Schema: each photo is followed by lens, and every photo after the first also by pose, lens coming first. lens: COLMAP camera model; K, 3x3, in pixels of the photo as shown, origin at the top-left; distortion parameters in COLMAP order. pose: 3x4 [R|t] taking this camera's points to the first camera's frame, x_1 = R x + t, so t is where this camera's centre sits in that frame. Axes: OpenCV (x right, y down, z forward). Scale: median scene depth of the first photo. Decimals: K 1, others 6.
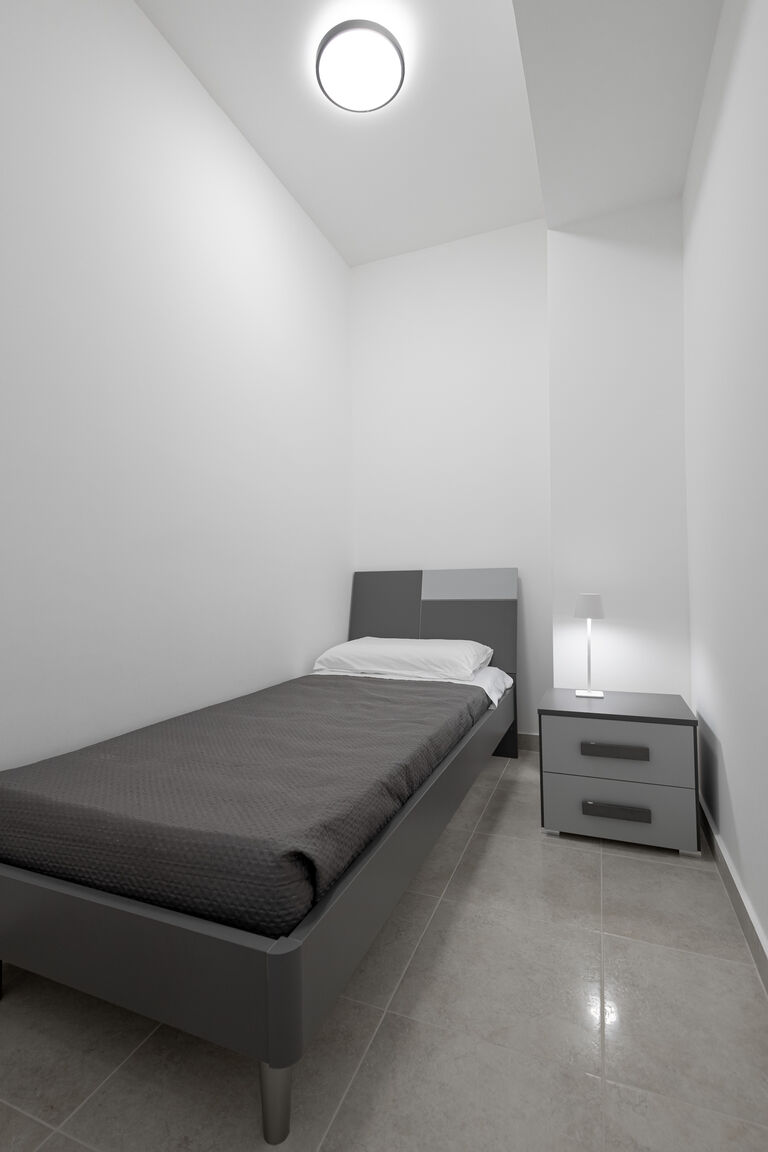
lens RADIAL K [[540.9, 0, 384.0], [0, 540.9, 576.0], [0, 0, 1]] dist [-0.000721, -0.000040]
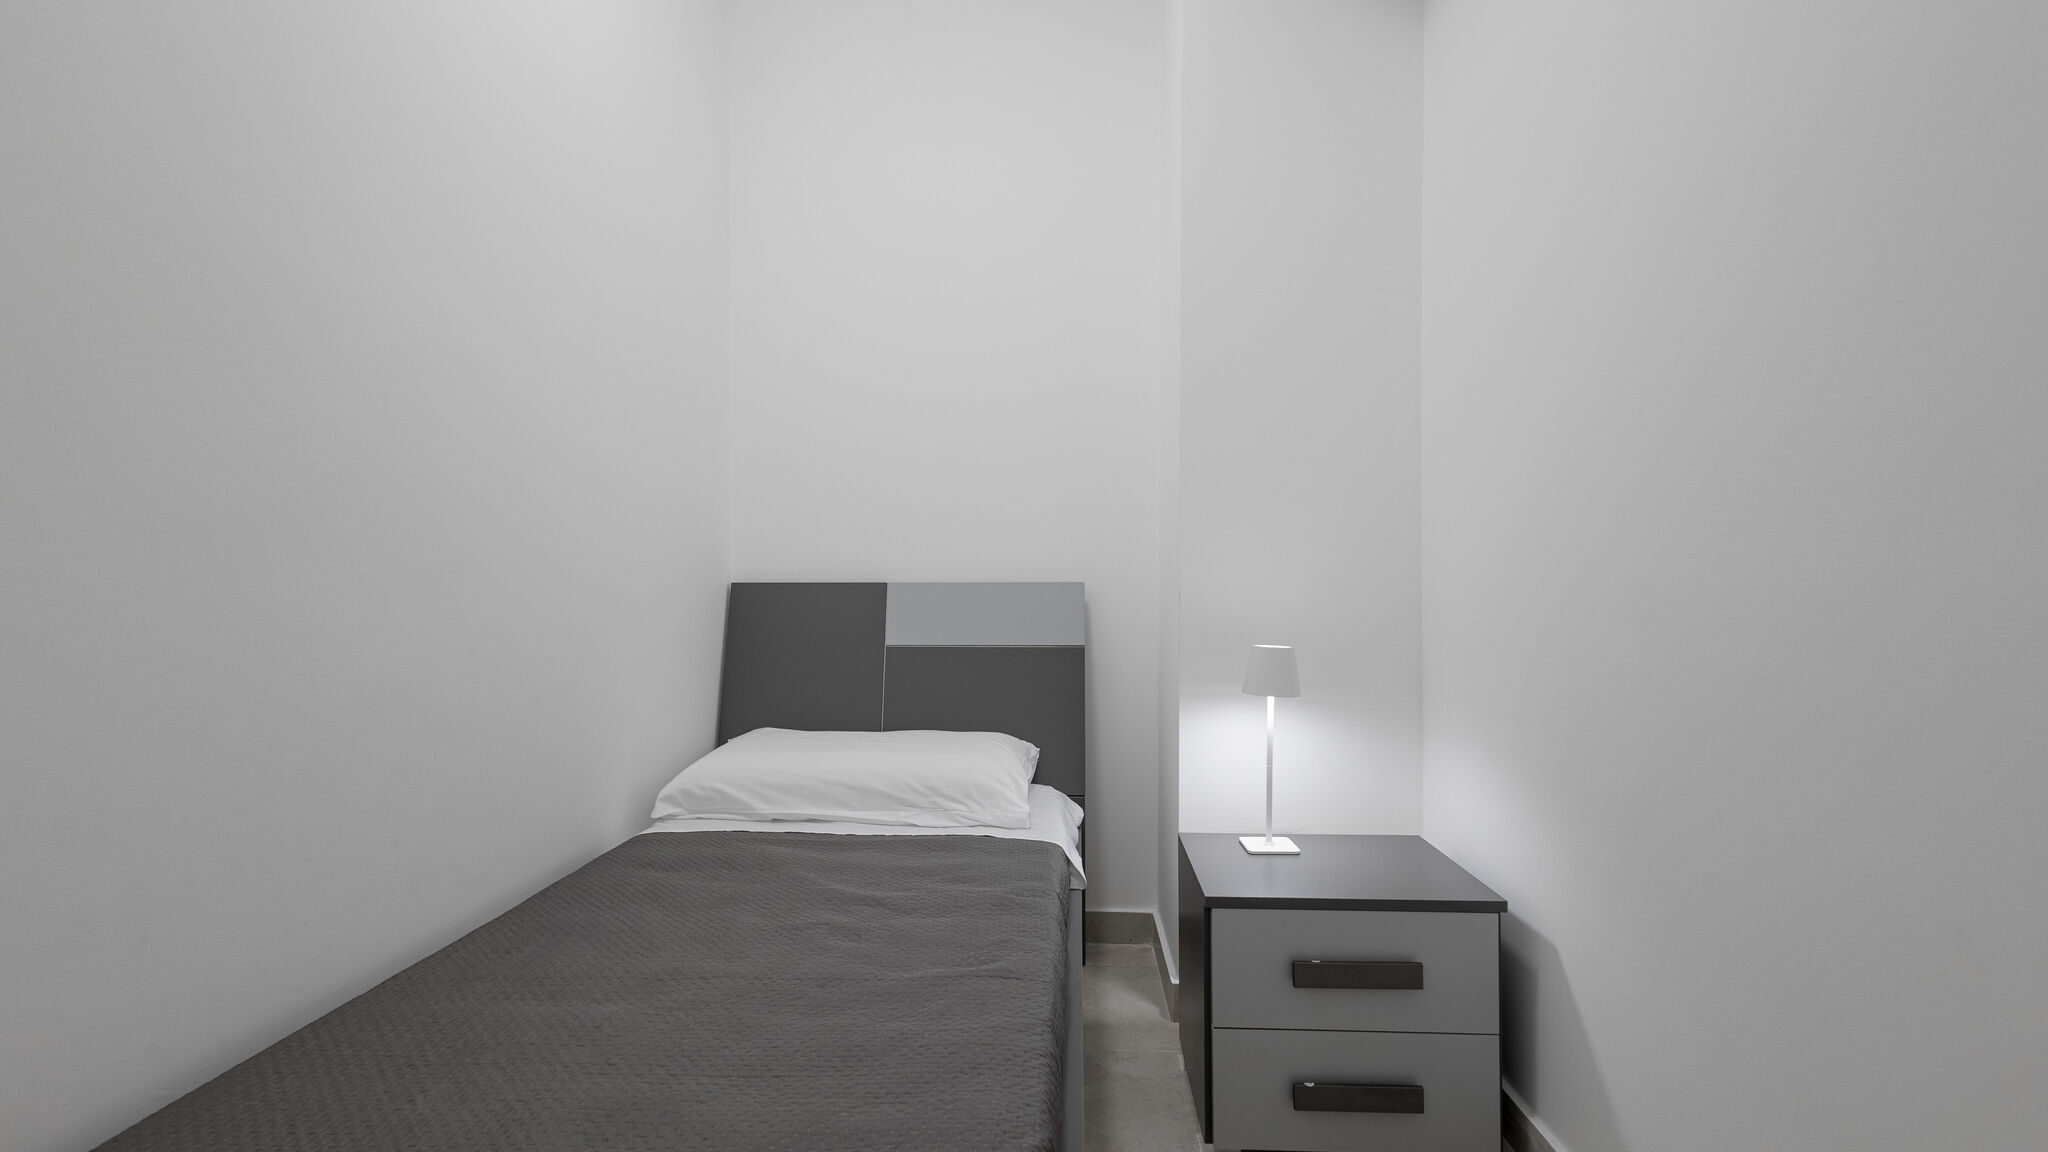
lens RADIAL K [[947.2, 0, 1028.8], [0, 947.2, 563.3], [0, 0, 1]] dist [0.003683, -0.000065]
pose [[0.939210, 0.021530, 0.342667, -0.116416], [-0.019918, 0.999768, -0.008223, -0.028509], [-0.342765, 0.000897, 0.939421, 0.204380]]
